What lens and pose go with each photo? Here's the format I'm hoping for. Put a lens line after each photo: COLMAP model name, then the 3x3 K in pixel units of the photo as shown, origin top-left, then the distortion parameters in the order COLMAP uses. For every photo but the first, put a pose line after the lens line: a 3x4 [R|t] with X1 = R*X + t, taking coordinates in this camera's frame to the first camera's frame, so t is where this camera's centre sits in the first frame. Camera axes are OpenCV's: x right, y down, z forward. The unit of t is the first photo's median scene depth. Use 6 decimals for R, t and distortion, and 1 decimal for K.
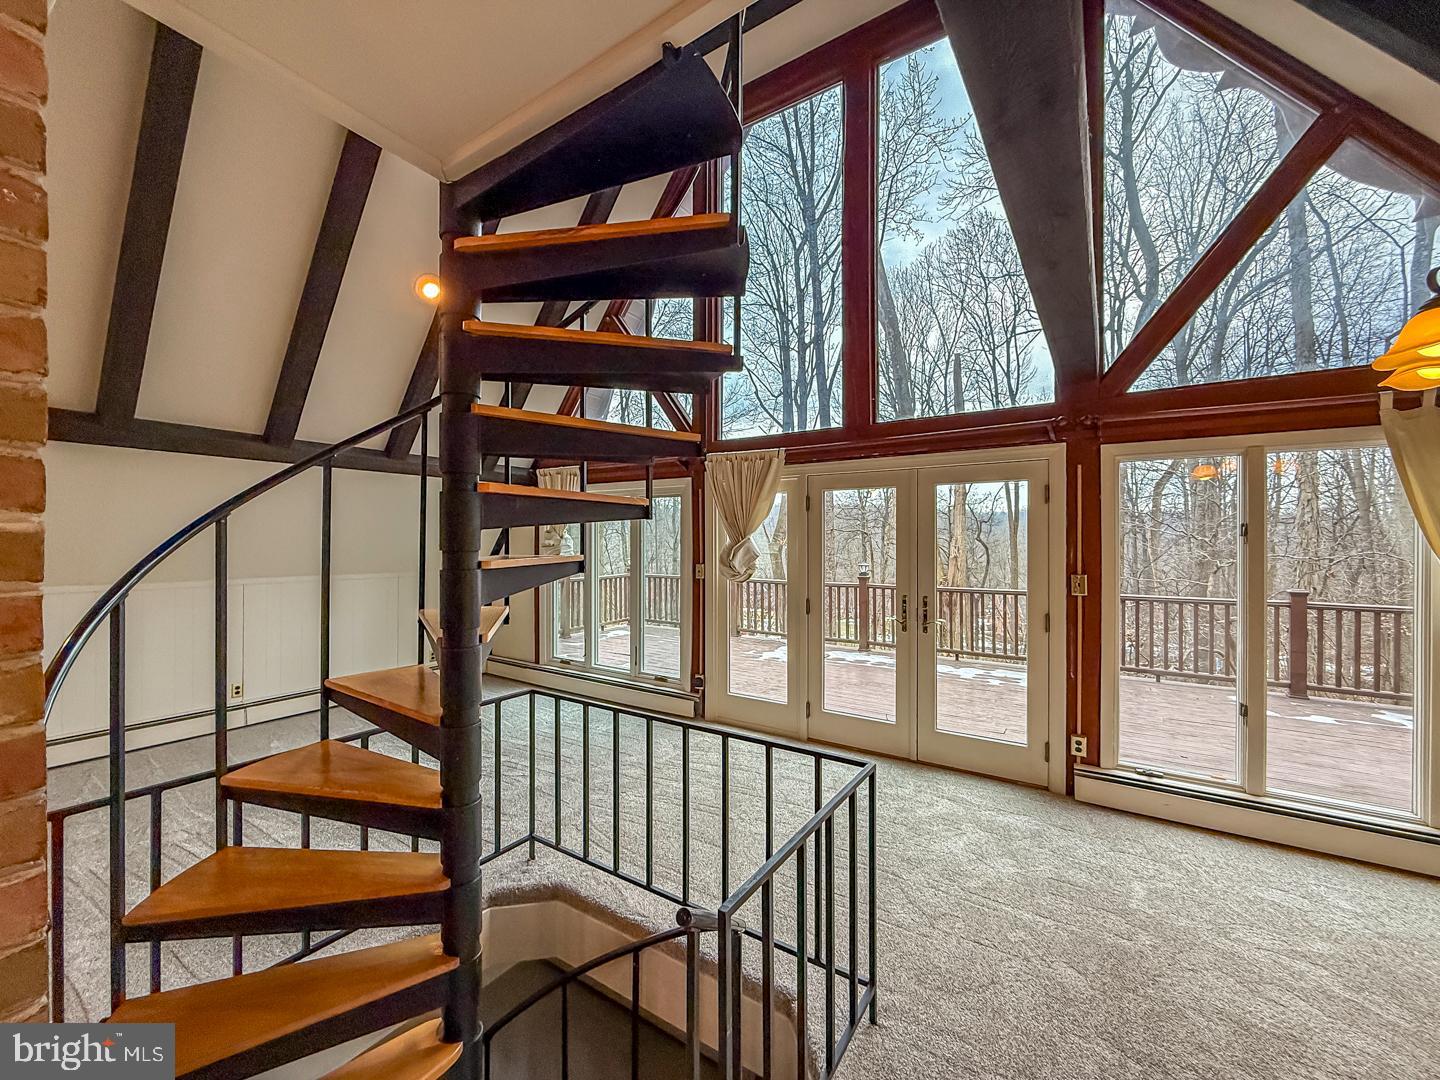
lens RADIAL K [[575.9, 0, 710.3], [0, 575.9, 549.3], [0, 0, 1]] dist [-0.001724, -0.000092]
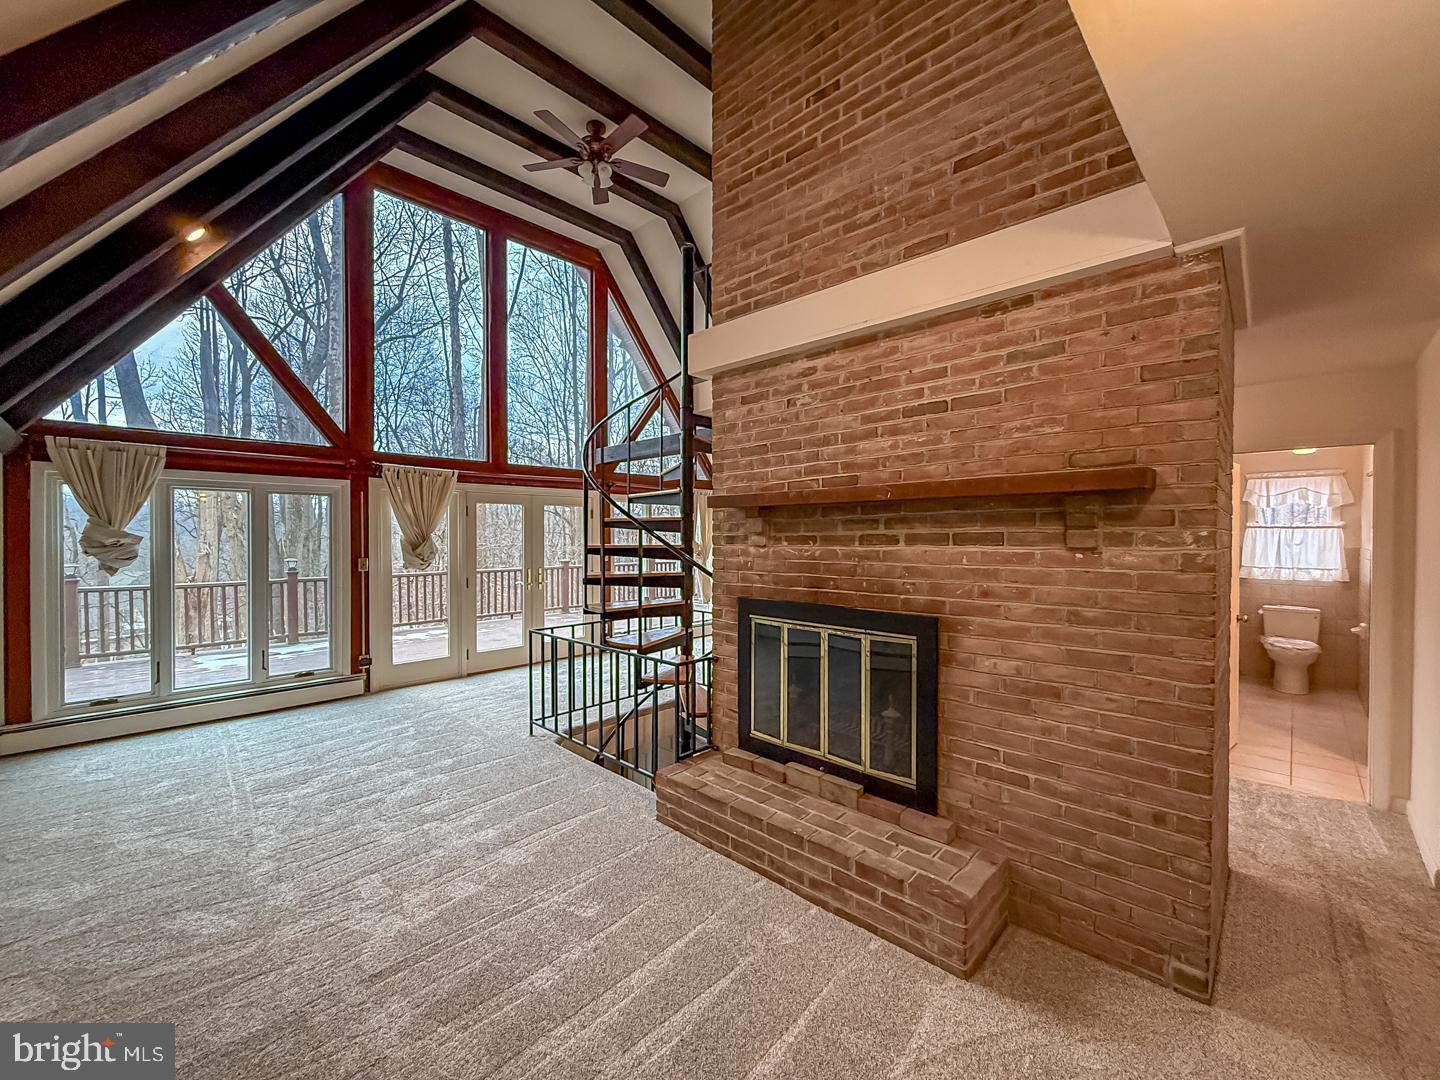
lens RADIAL K [[575.9, 0, 725.4], [0, 575.9, 542.5], [0, 0, 1]] dist [-0.001724, -0.000092]
pose [[0.164240, -0.012643, 0.986339, -1.264202], [0.016247, 0.999817, 0.010111, -0.005269], [-0.986287, 0.014365, 0.164416, 0.147486]]
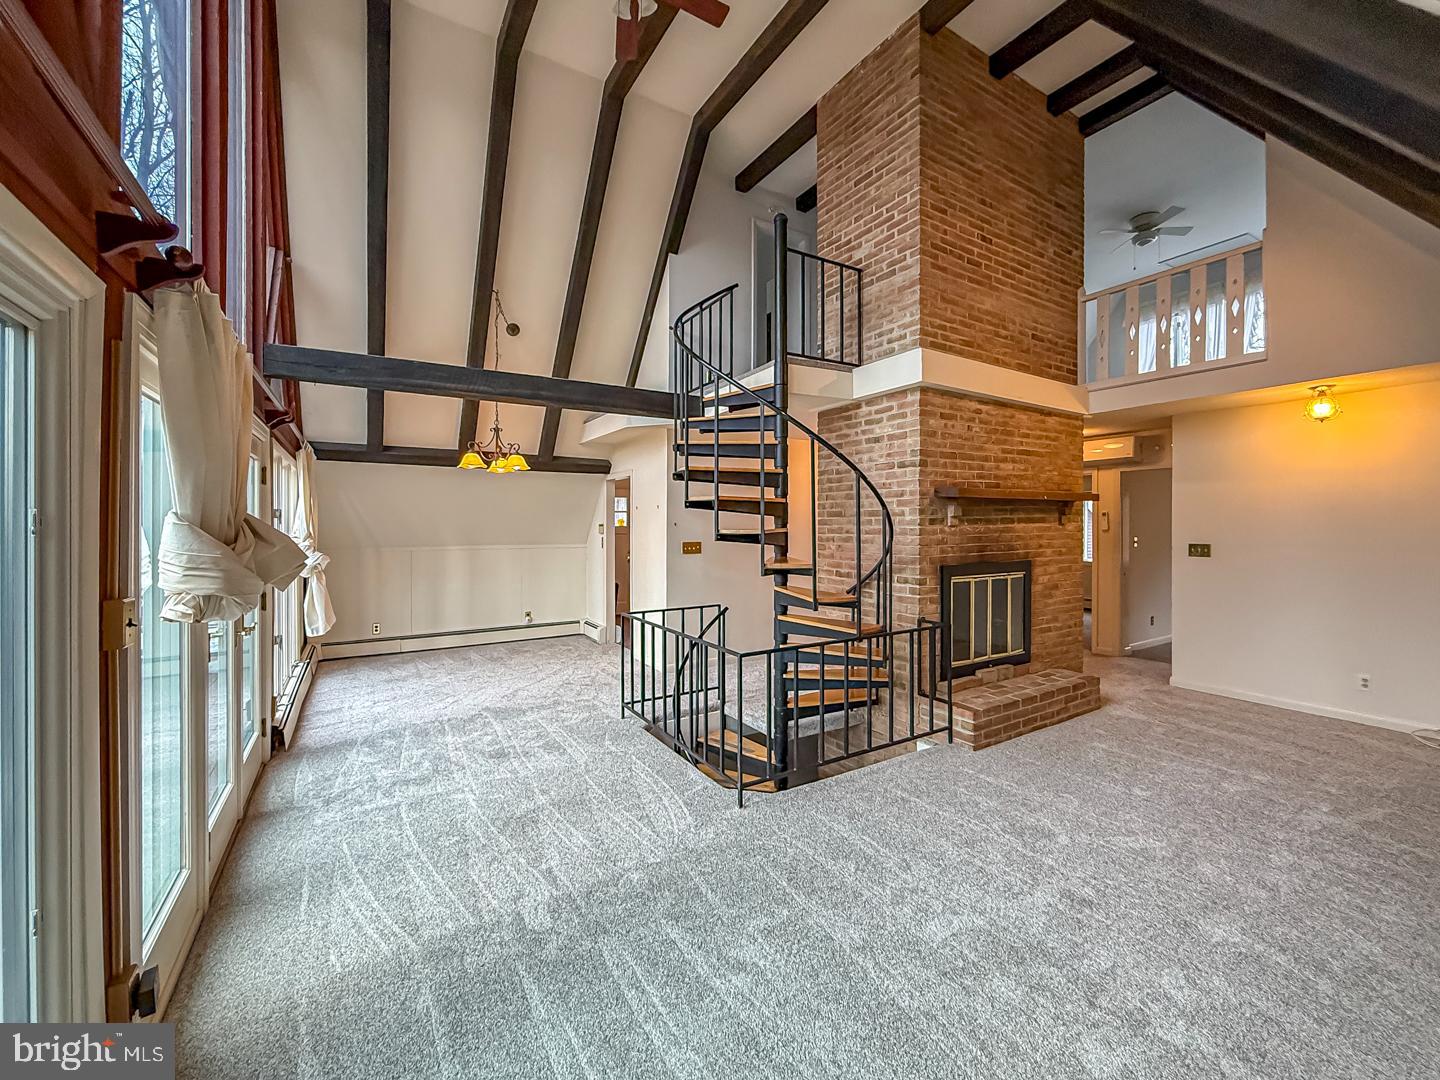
lens RADIAL K [[575.9, 0, 735.0], [0, 575.9, 526.3], [0, 0, 1]] dist [-0.001724, -0.000092]
pose [[-0.912068, -0.000661, 0.410039, -0.536740], [0.008424, 0.999757, 0.020350, -0.016412], [-0.409953, 0.022015, -0.911841, 1.403059]]
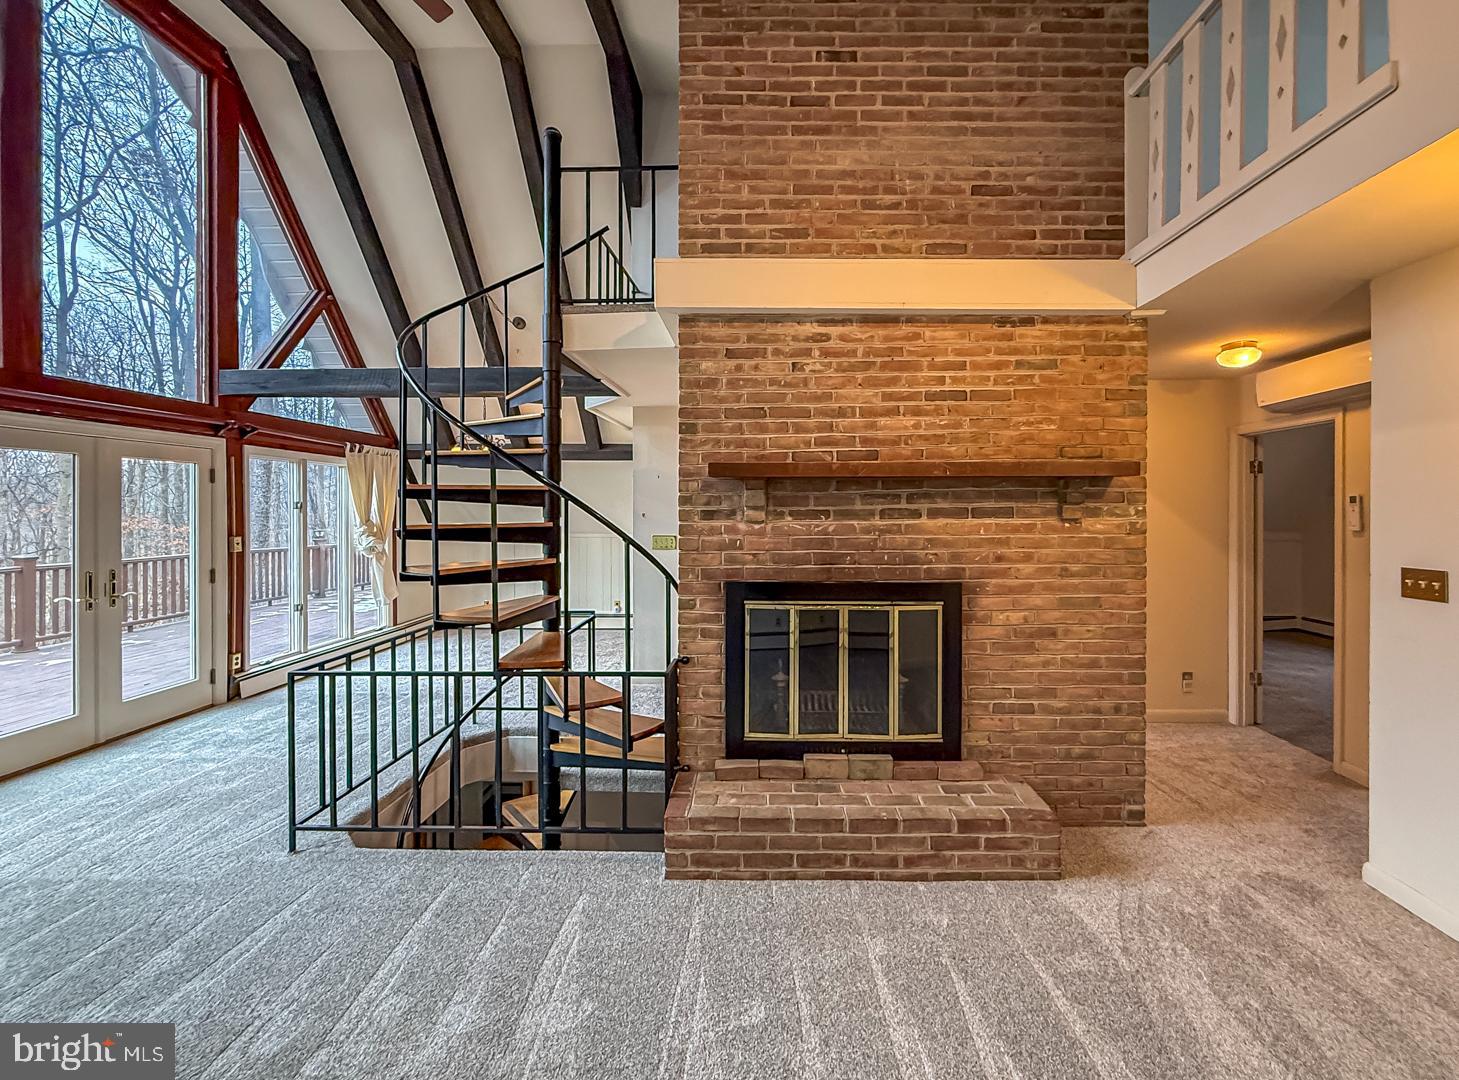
lens RADIAL K [[612.8, 0, 770.2], [0, 612.8, 513.1], [0, 0, 1]] dist [-0.001232, 0.000088]
pose [[-0.550493, -0.003278, 0.834834, -1.105667], [0.014037, 0.999815, 0.013182, -0.011762], [-0.834722, 0.018975, -0.550345, 0.631101]]
